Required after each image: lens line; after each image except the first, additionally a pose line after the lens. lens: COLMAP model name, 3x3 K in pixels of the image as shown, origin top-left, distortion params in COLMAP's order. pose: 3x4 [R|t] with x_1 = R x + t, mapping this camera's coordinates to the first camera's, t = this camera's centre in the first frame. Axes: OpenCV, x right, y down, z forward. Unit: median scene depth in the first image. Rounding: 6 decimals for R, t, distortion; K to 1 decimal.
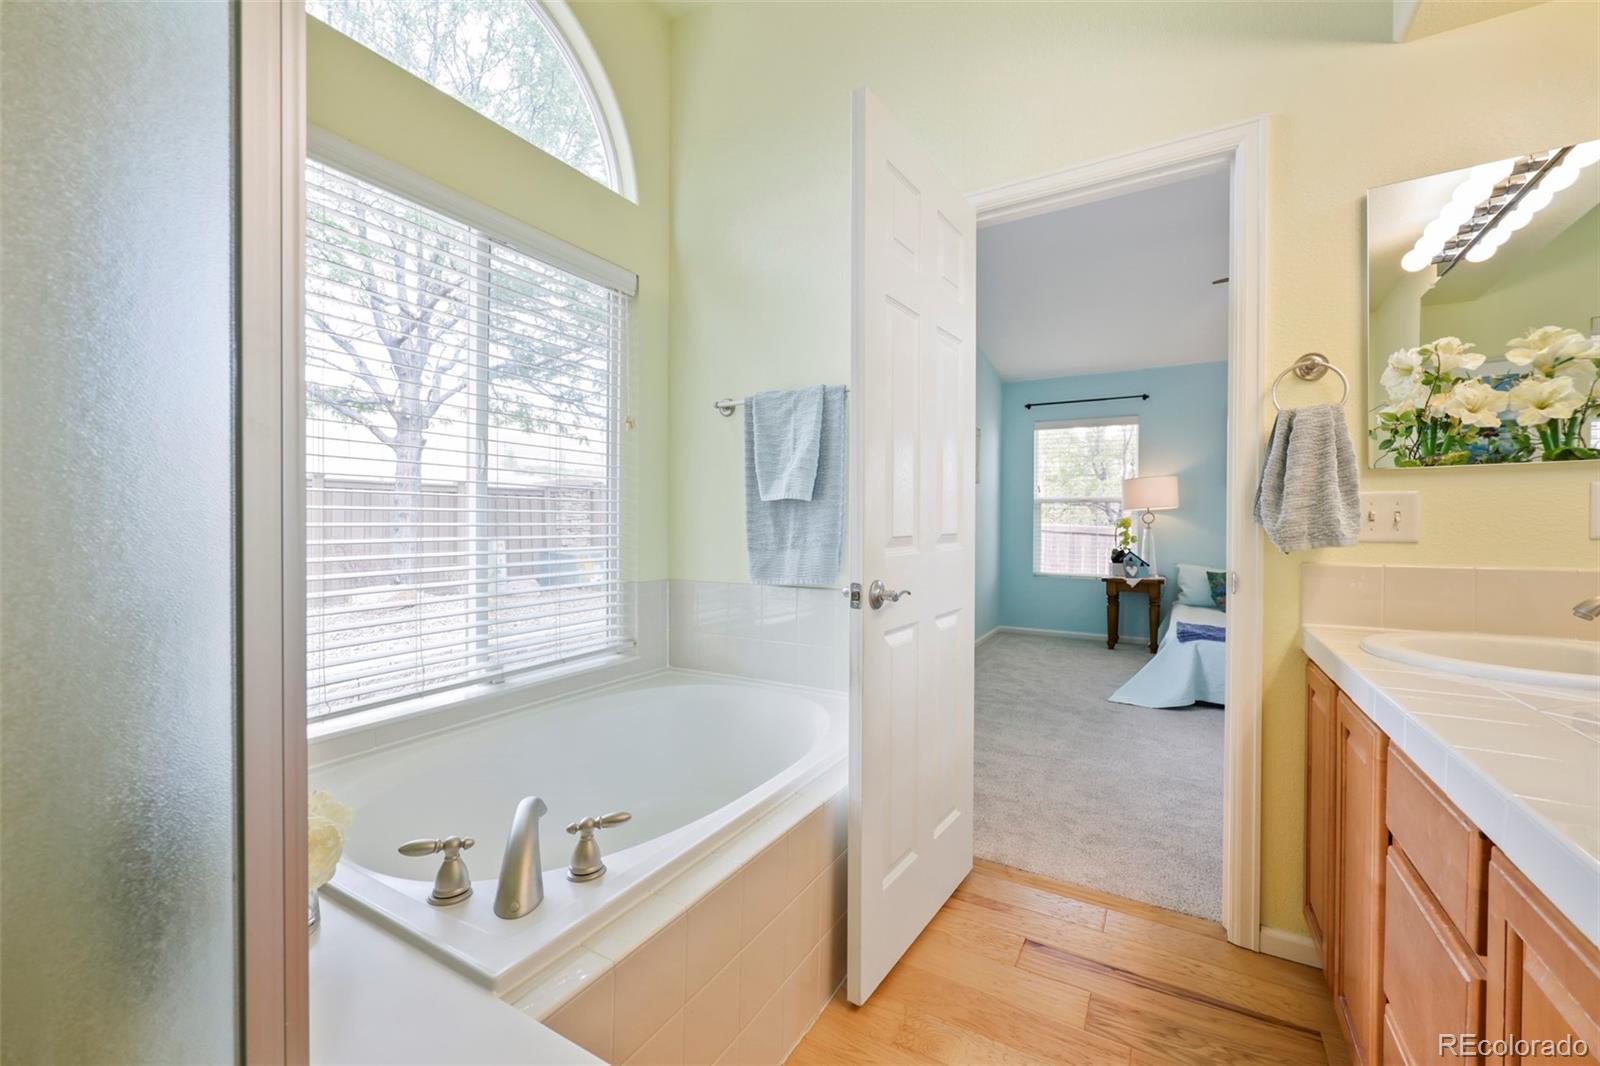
lens RADIAL K [[646.6, 0, 798.4], [0, 646.6, 532.4], [0, 0, 1]] dist [-0.001567, 0.000760]
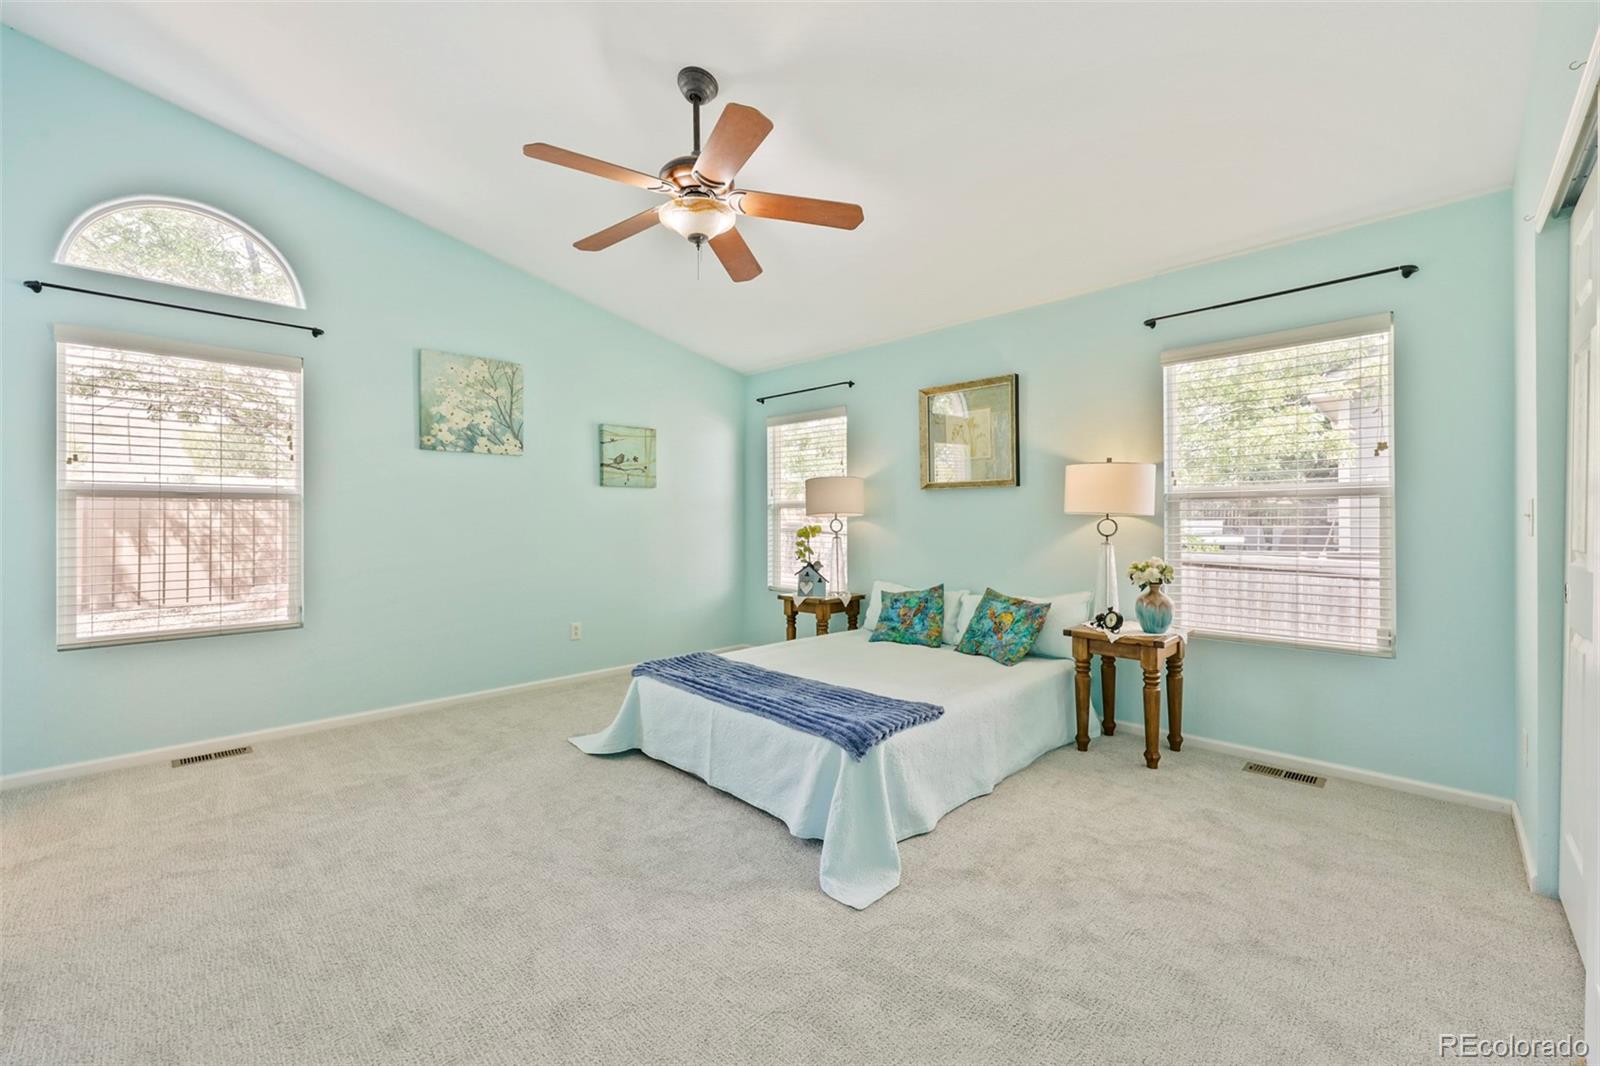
lens RADIAL K [[646.6, 0, 799.9], [0, 646.6, 526.7], [0, 0, 1]] dist [-0.001567, 0.000760]
pose [[0.969716, 0.001965, -0.244228, 0.697264], [-0.003929, 0.999964, -0.007555, -0.014633], [0.244204, 0.008285, 0.969689, 0.160994]]
